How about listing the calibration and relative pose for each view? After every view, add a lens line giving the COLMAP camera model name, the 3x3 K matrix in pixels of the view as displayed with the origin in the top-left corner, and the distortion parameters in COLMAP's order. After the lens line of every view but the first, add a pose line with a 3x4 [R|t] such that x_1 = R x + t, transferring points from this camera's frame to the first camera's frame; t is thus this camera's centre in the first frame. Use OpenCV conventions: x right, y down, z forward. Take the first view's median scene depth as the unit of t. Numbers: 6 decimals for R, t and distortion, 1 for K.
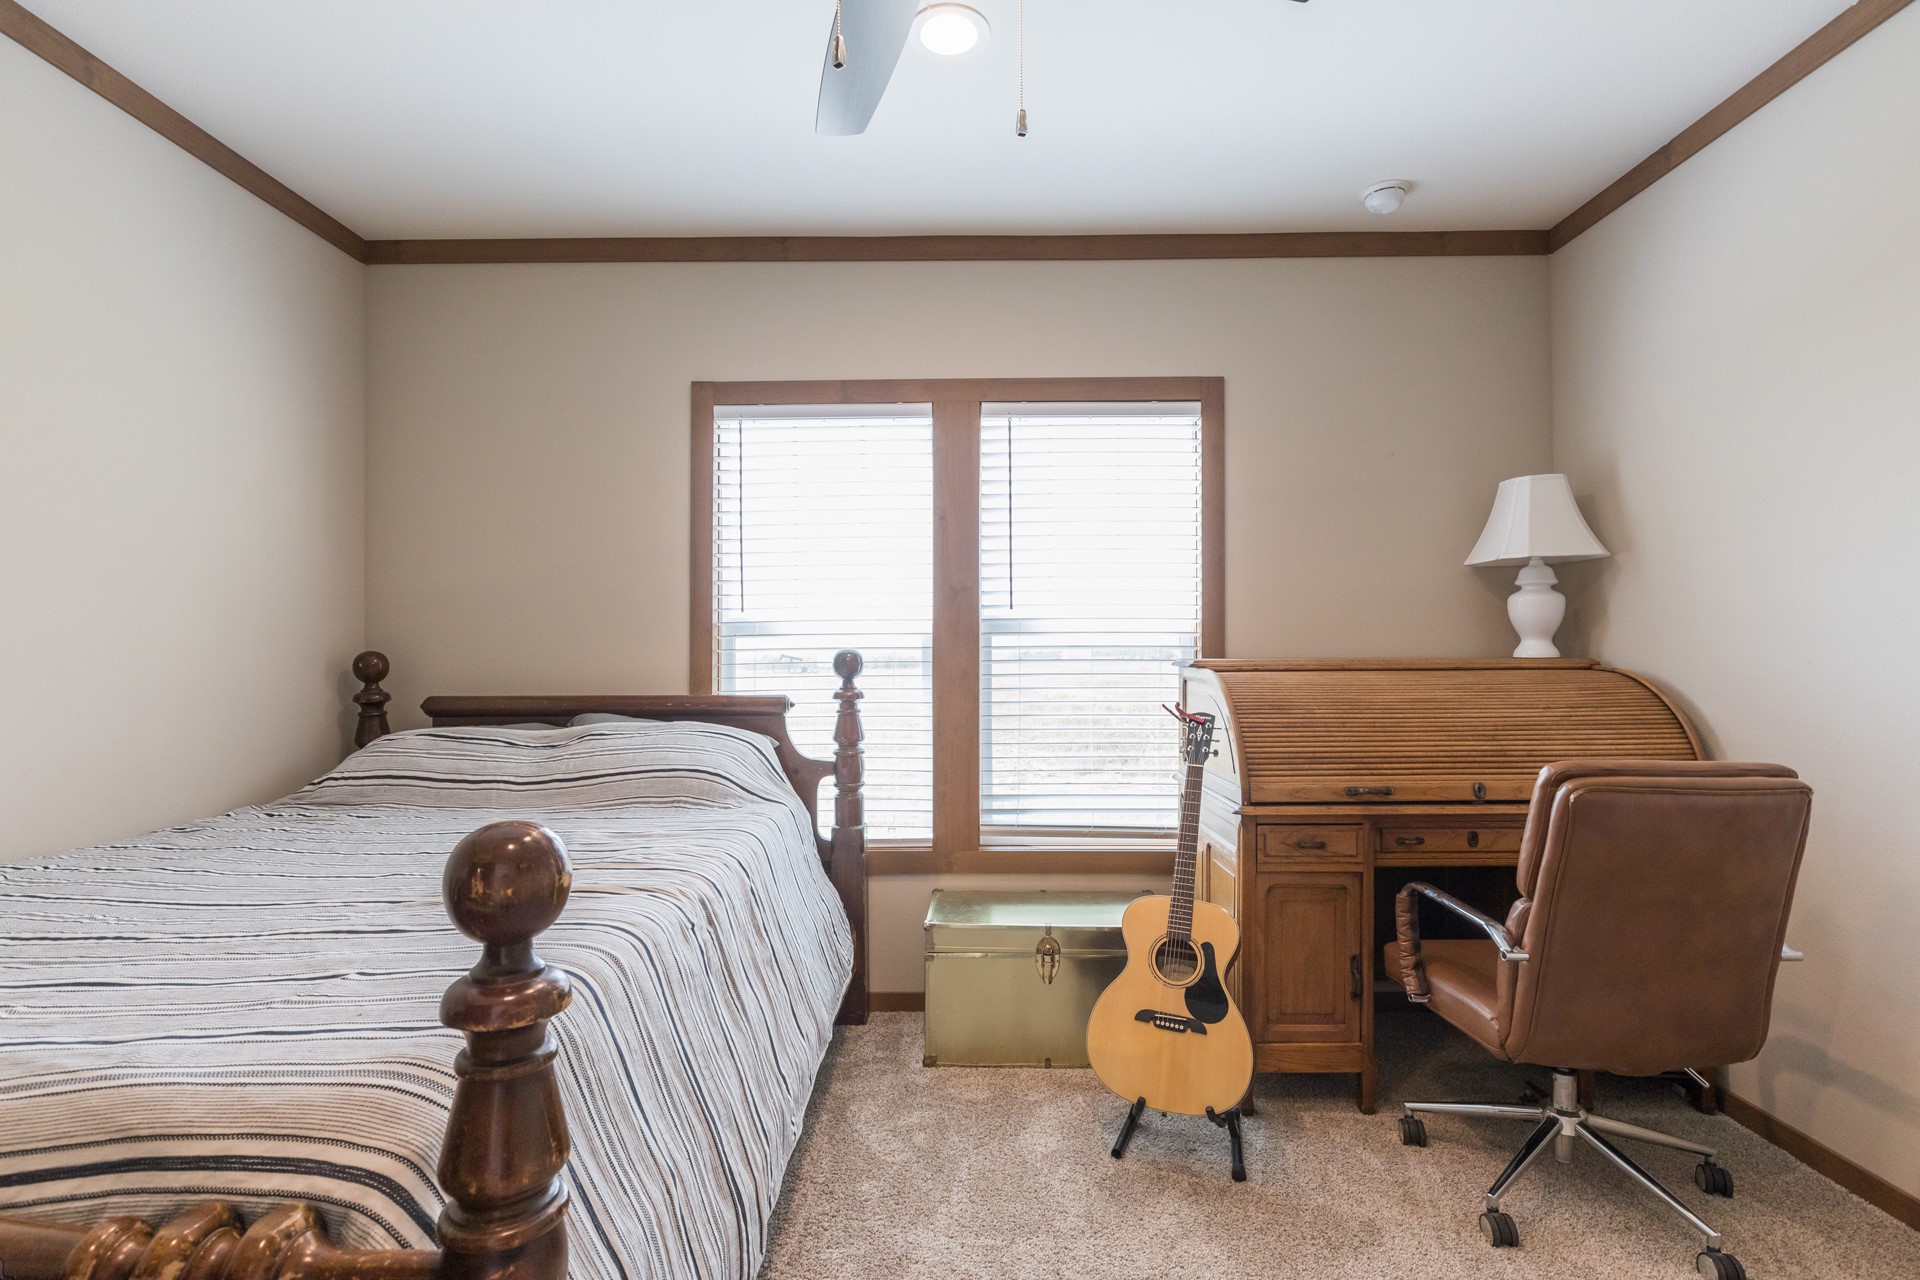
lens RADIAL K [[942.1, 0, 958.7], [0, 942.1, 644.0], [0, 0, 1]] dist [0.002000, -0.000152]
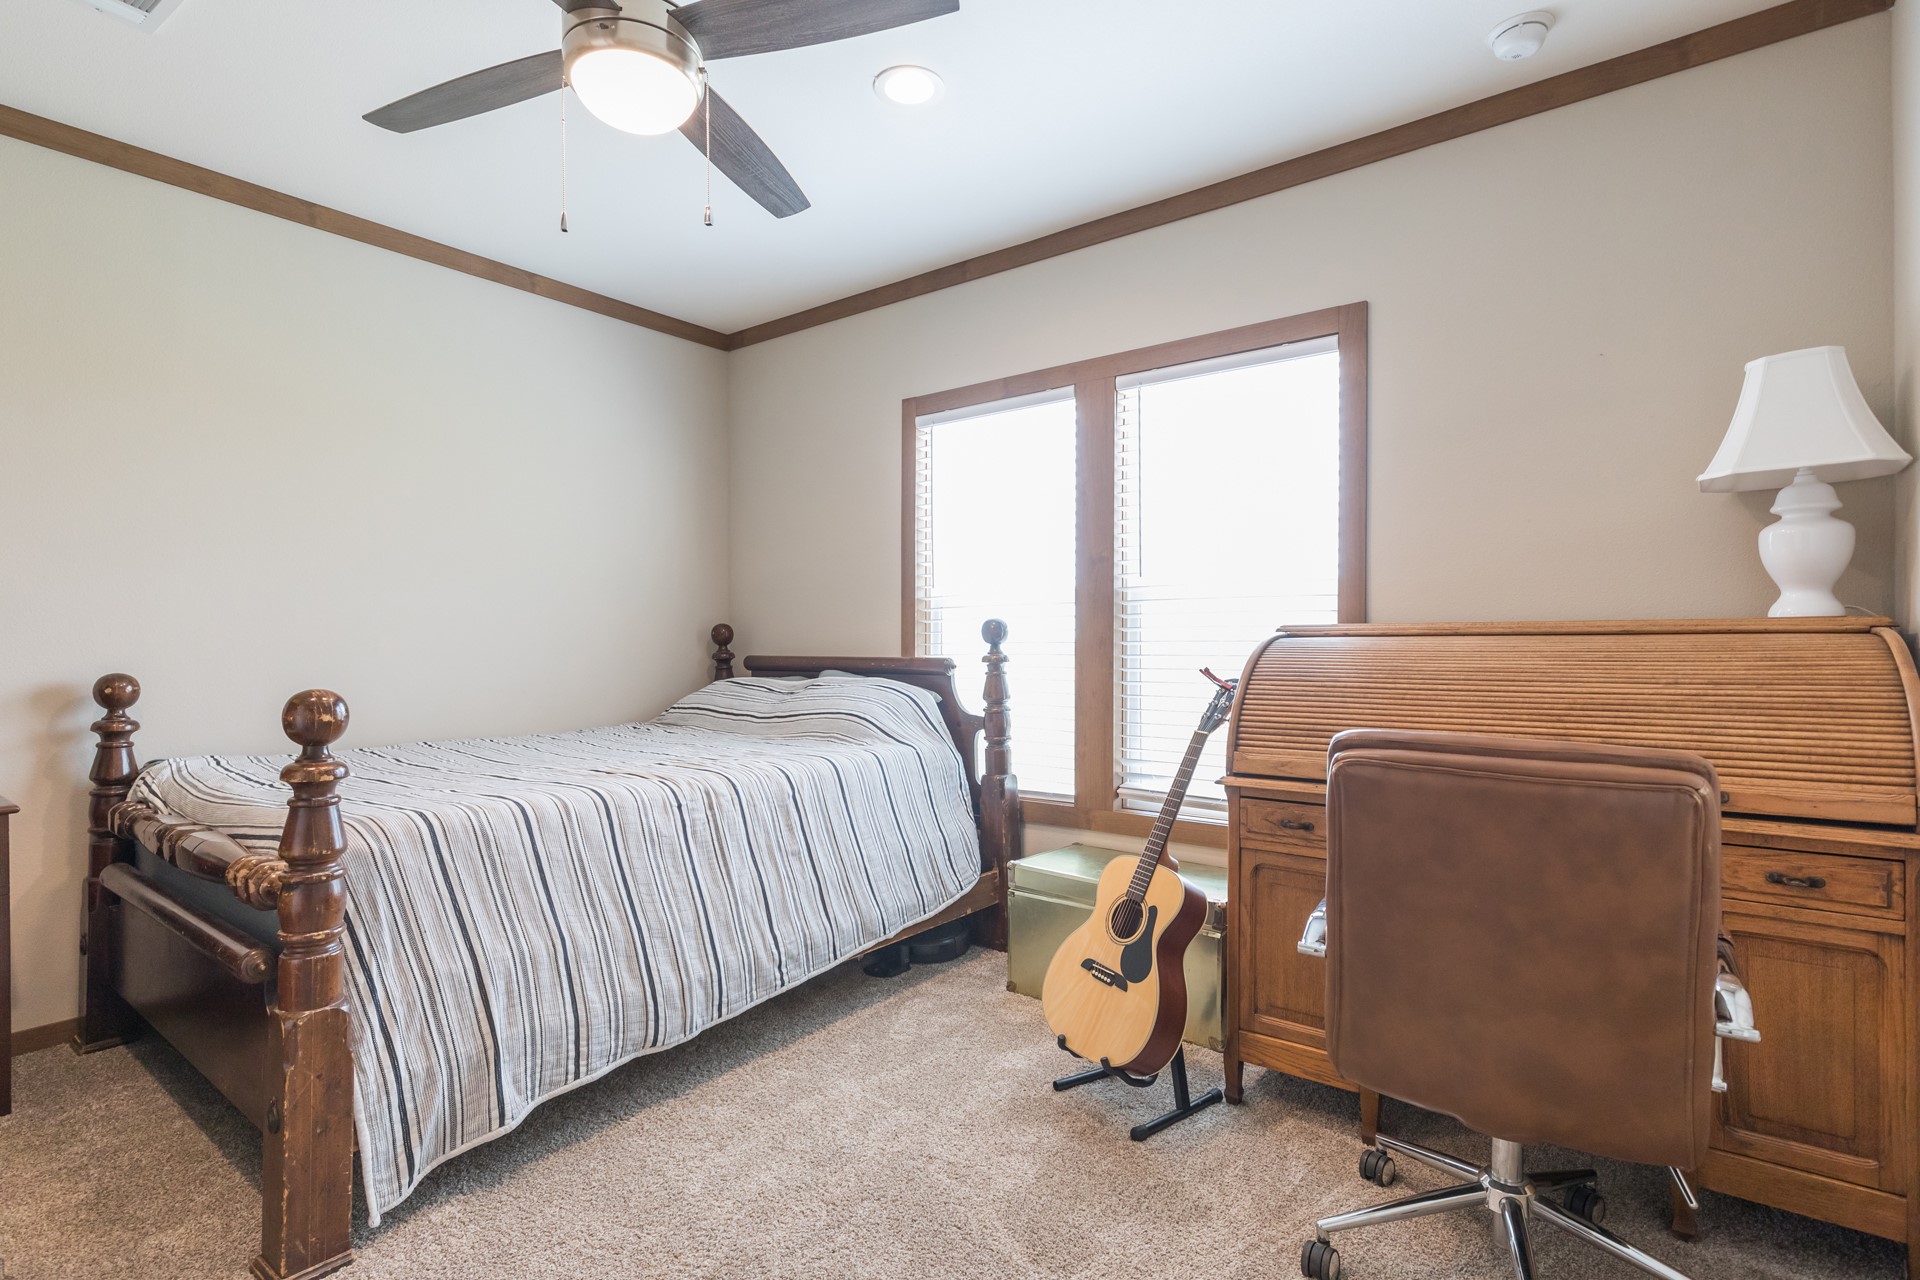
lens RADIAL K [[979.5, 0, 960.0], [0, 979.5, 640.0], [0, 0, 1]] dist [0.003096, 0.000524]
pose [[0.785210, 0.000936, -0.619229, 0.577454], [0.006209, 0.999937, 0.009384, 0.020714], [0.619198, -0.011213, 0.785154, 0.054185]]
